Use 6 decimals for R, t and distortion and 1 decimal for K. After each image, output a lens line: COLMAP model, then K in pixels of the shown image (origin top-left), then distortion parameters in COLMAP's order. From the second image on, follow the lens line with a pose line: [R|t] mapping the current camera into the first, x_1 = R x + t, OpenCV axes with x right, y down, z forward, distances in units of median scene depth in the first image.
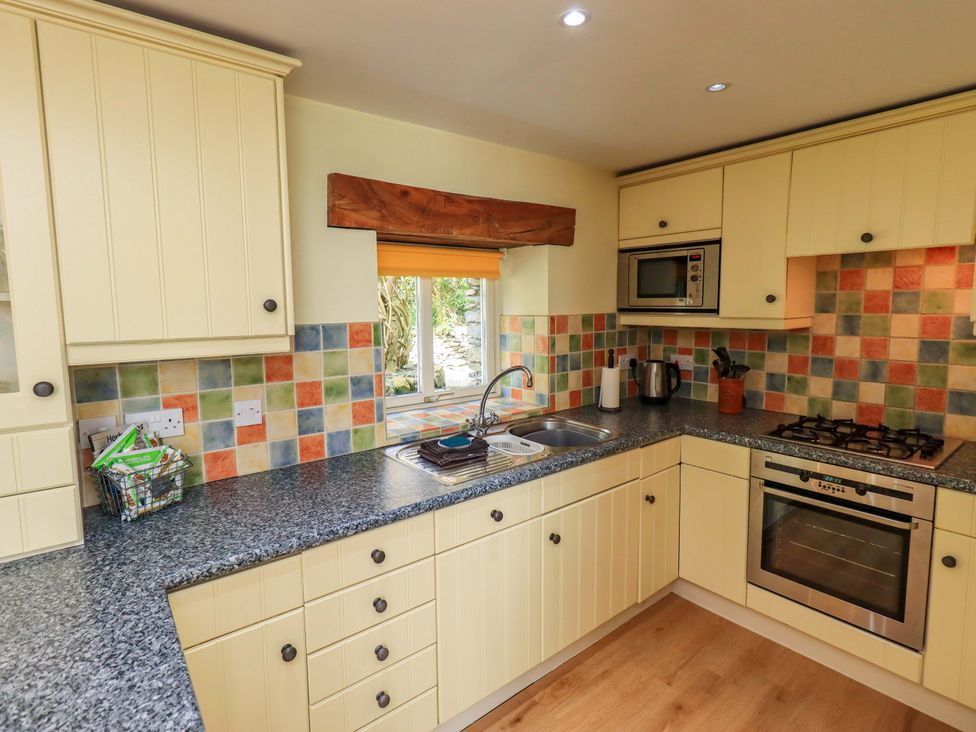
lens RADIAL K [[508.3, 0, 494.1], [0, 508.3, 354.5], [0, 0, 1]] dist [0.003026, -0.001010]
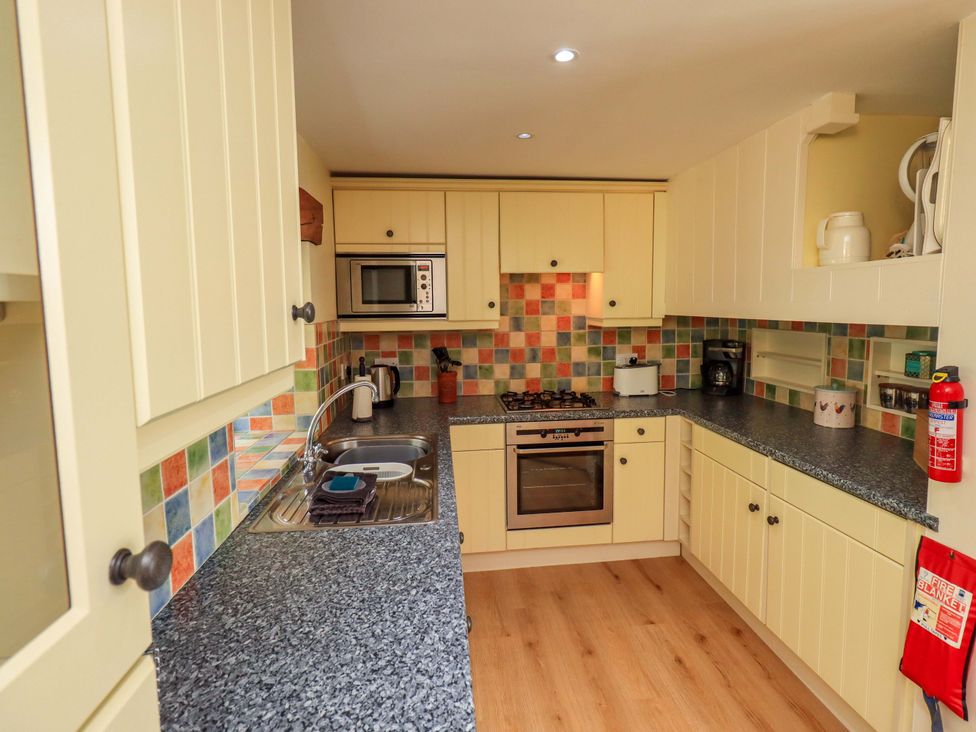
lens RADIAL K [[508.3, 0, 494.1], [0, 508.3, 354.5], [0, 0, 1]] dist [0.003026, -0.001010]
pose [[0.535022, -0.079375, 0.841101, -0.533858], [0.092282, 0.995110, 0.035209, -0.031049], [-0.839783, 0.058780, 0.539731, 0.321510]]
